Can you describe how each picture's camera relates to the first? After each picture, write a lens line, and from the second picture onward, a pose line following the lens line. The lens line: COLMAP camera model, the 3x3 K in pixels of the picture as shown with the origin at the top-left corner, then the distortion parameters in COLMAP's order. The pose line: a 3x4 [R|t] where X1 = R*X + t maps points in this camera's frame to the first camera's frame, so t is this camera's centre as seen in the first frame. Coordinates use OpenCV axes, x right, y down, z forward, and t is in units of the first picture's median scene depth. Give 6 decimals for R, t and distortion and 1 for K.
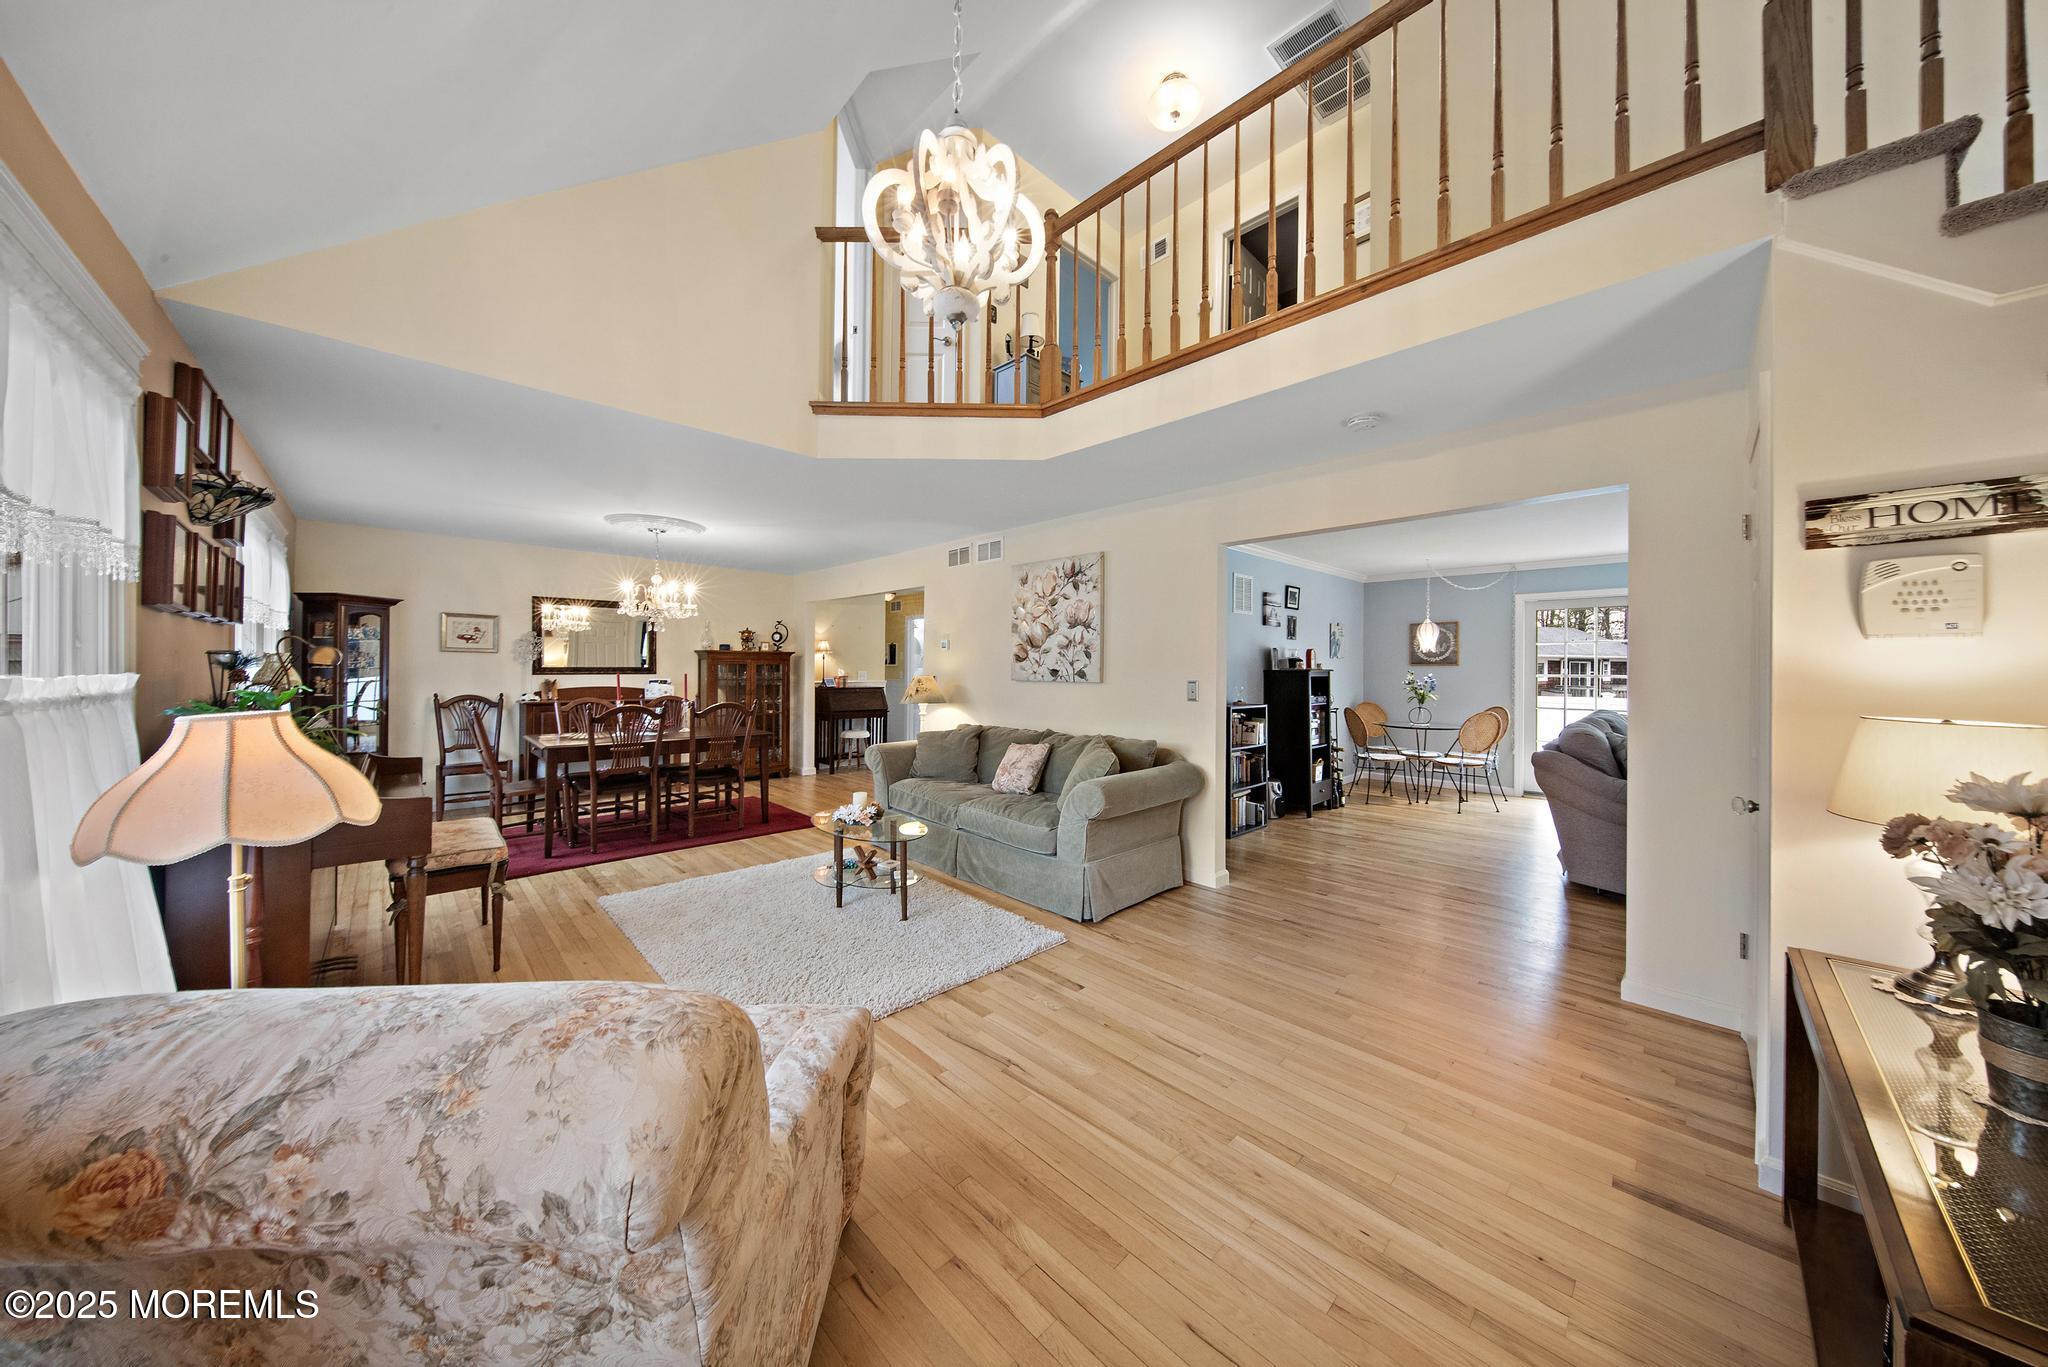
lens RADIAL K [[660.0, 0, 1024.0], [0, 660.0, 683.5], [0, 0, 1]] dist [0.000173, 0.000007]
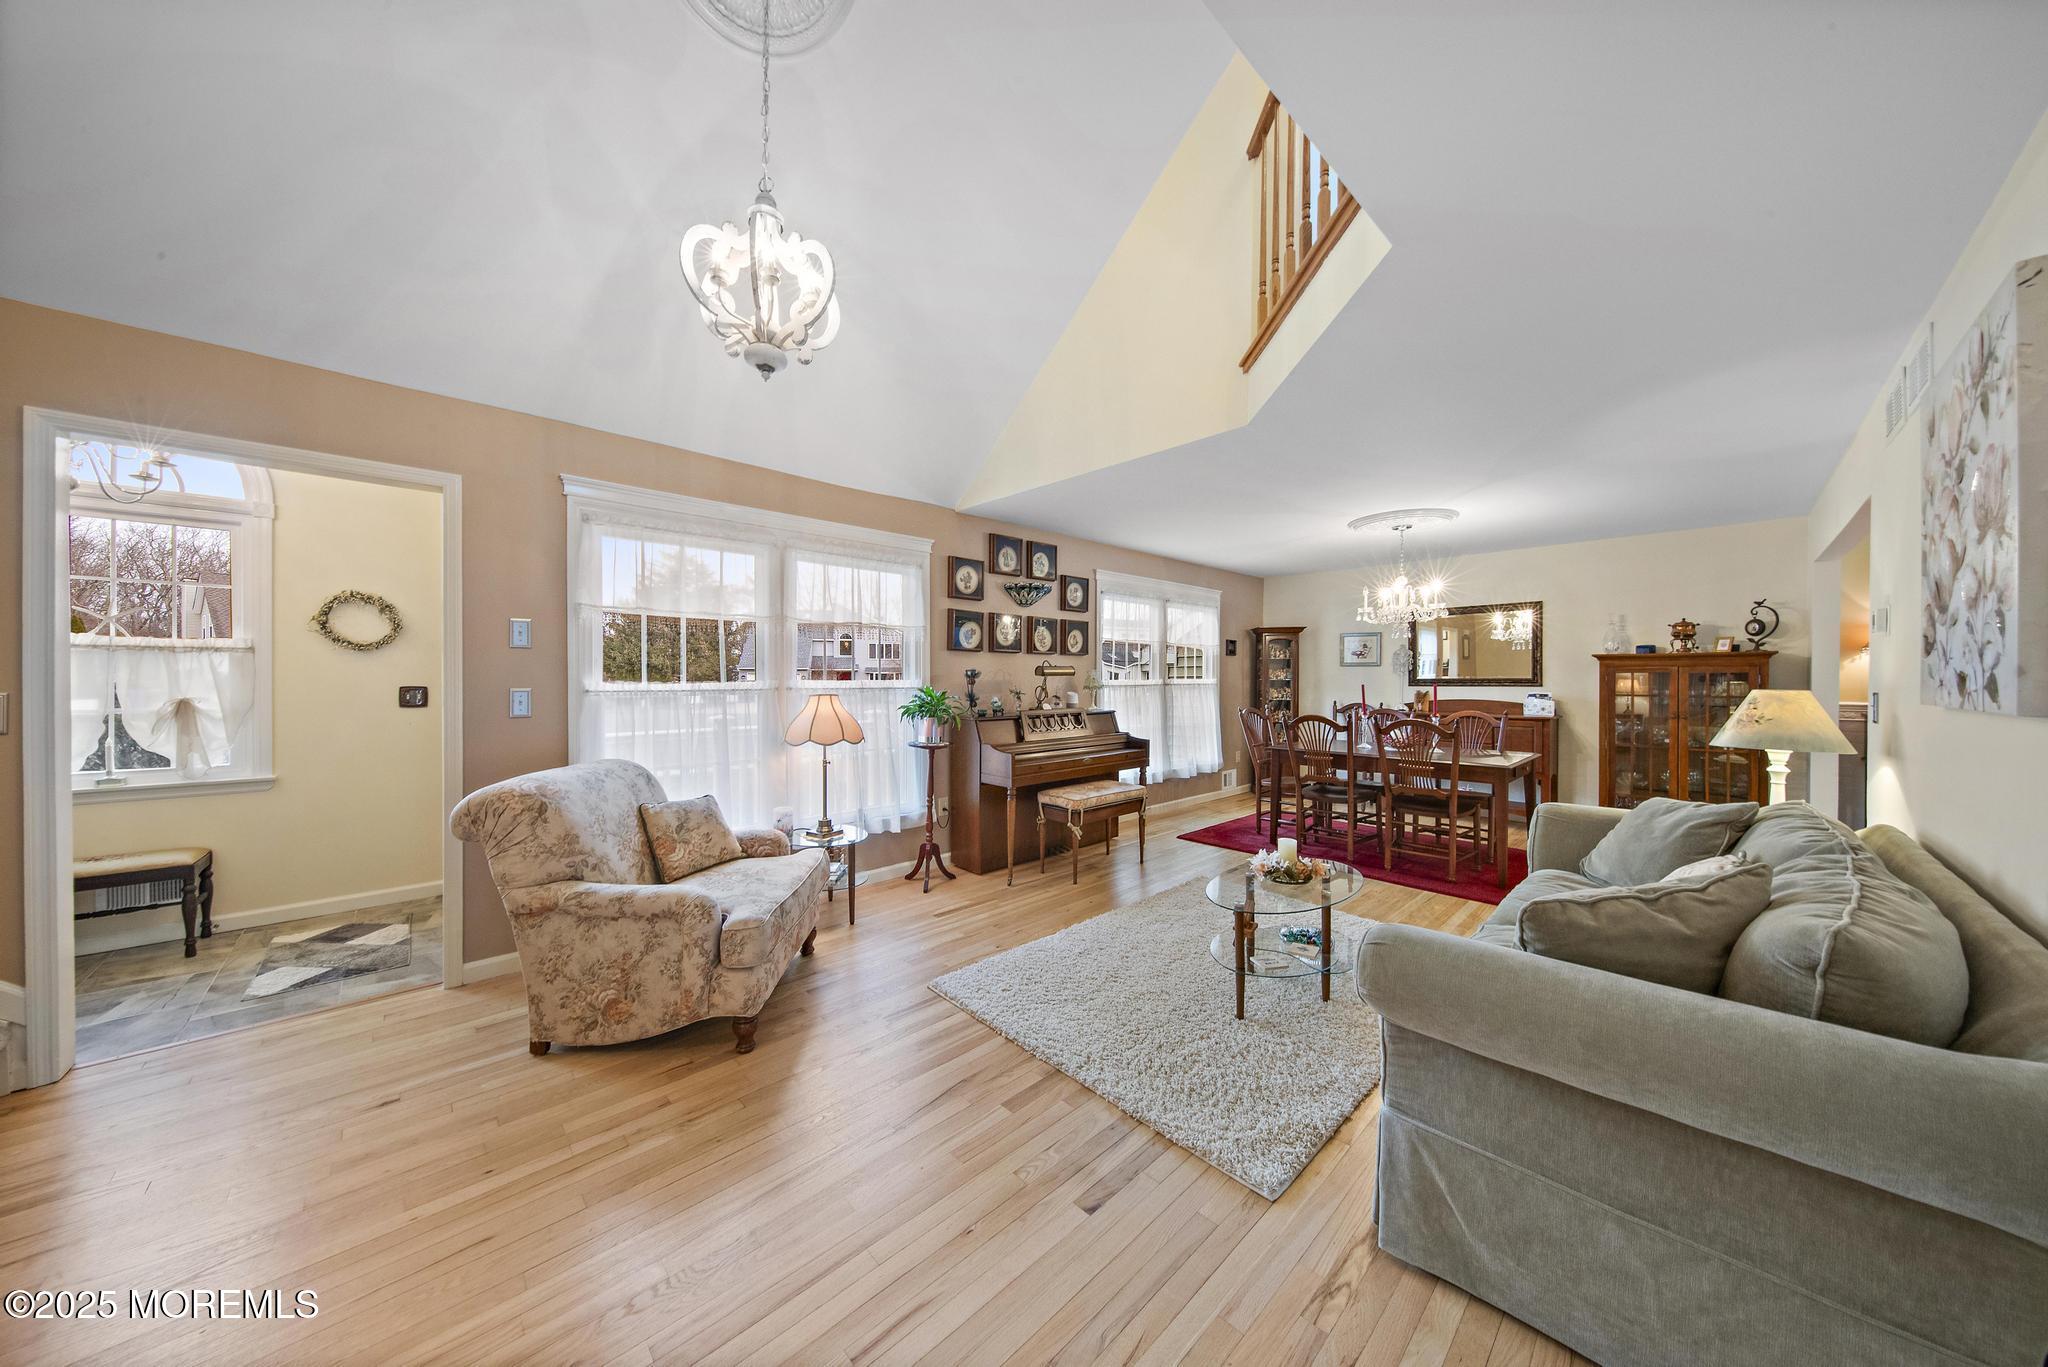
lens RADIAL K [[650.1, 0, 1024.0], [0, 650.1, 683.5], [0, 0, 1]] dist [0.000444, 0.000020]
pose [[-0.016204, 0.000309, -0.999869, 0.342905], [-0.023831, 0.999716, 0.000695, -0.004074], [0.999585, 0.023839, -0.016192, 0.482834]]
